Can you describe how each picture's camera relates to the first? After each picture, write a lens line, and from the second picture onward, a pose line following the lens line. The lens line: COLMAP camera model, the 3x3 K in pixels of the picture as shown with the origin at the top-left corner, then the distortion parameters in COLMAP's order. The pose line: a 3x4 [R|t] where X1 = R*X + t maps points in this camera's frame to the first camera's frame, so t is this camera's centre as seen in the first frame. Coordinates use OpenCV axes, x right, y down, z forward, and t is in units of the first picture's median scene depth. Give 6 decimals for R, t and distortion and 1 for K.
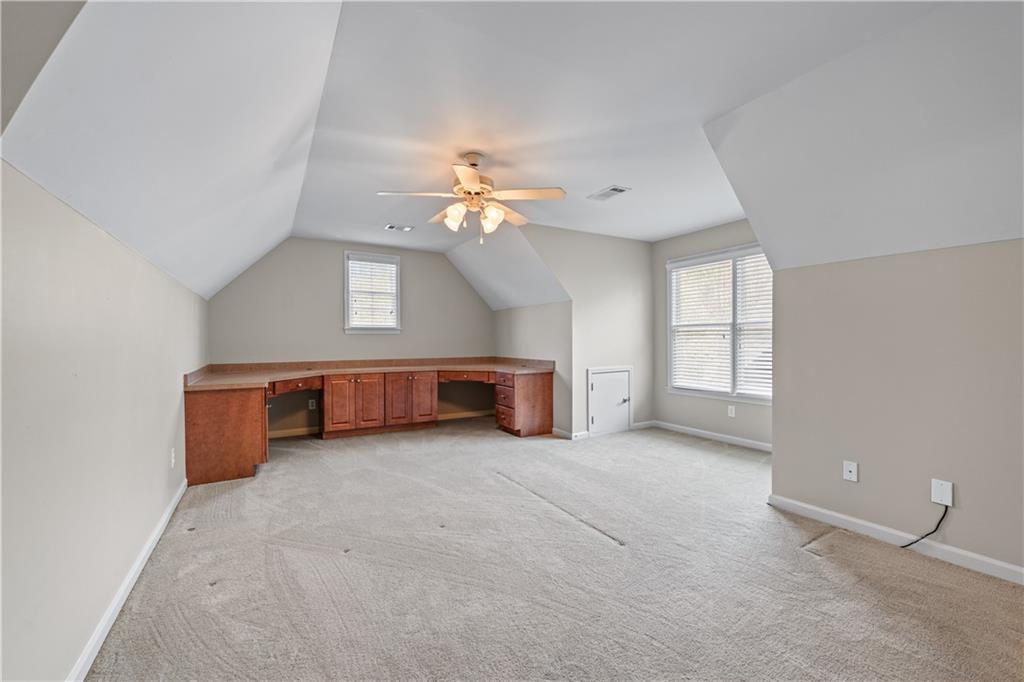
lens RADIAL K [[419.4, 0, 511.4], [0, 419.4, 339.3], [0, 0, 1]] dist [0.000894, -0.000228]
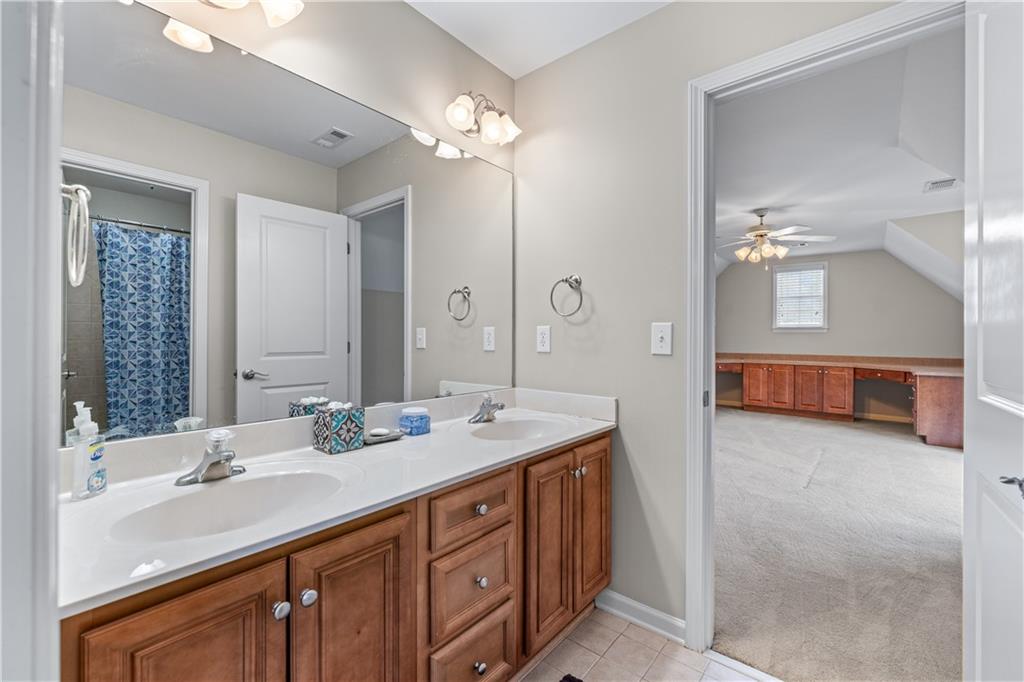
lens RADIAL K [[419.4, 0, 512.2], [0, 419.4, 336.5], [0, 0, 1]] dist [0.000894, -0.000228]
pose [[0.336077, 0.005336, -0.941819, 0.538291], [-0.004587, 0.999981, 0.004028, -0.003114], [0.941823, 0.002967, 0.336095, -0.155657]]
